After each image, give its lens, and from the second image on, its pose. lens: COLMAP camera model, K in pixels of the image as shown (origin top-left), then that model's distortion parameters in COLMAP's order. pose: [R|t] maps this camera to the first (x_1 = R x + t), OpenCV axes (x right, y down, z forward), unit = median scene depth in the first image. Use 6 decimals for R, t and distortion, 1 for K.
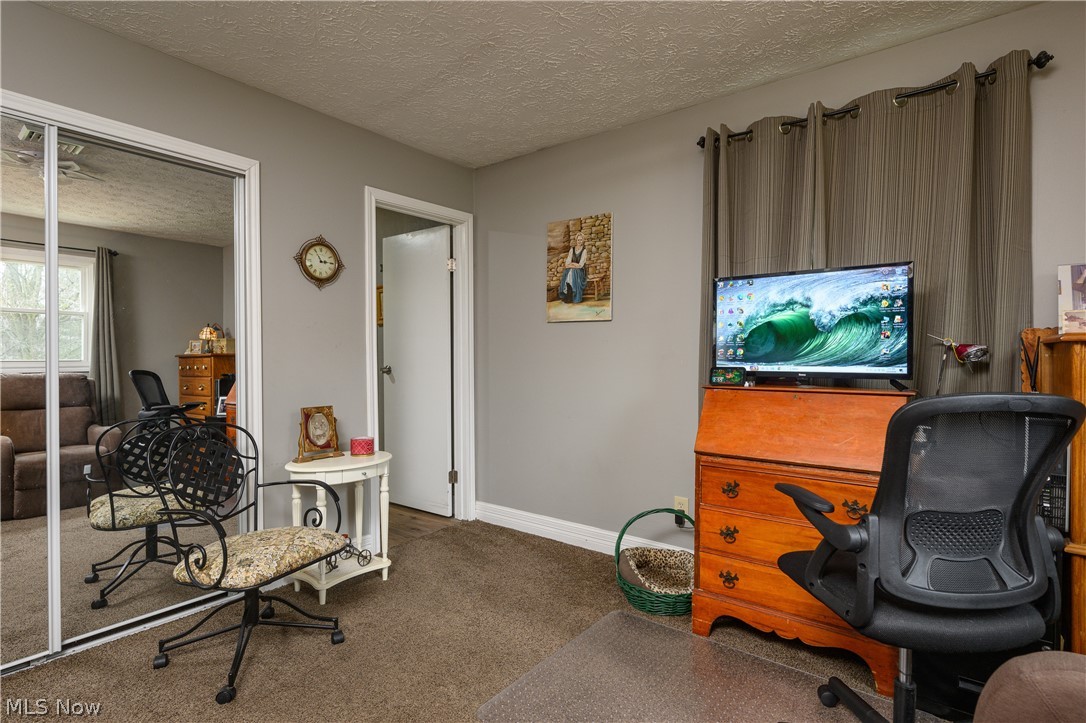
lens RADIAL K [[550.1, 0, 541.0], [0, 550.1, 354.5], [0, 0, 1]] dist [-0.000144, -0.000692]
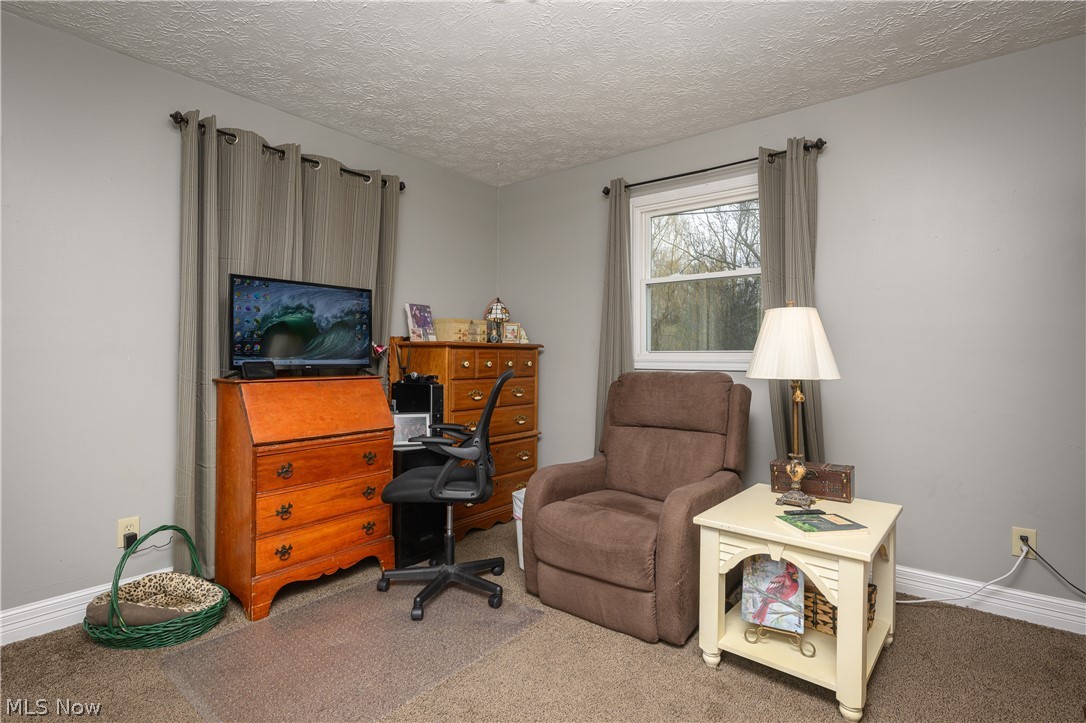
lens RADIAL K [[550.1, 0, 540.6], [0, 550.1, 359.5], [0, 0, 1]] dist [-0.000144, -0.000692]
pose [[0.006728, -0.002446, 0.999974, -0.756756], [-0.000434, 0.999997, 0.002449, 0.016865], [-0.999977, -0.000450, 0.006727, 0.473297]]
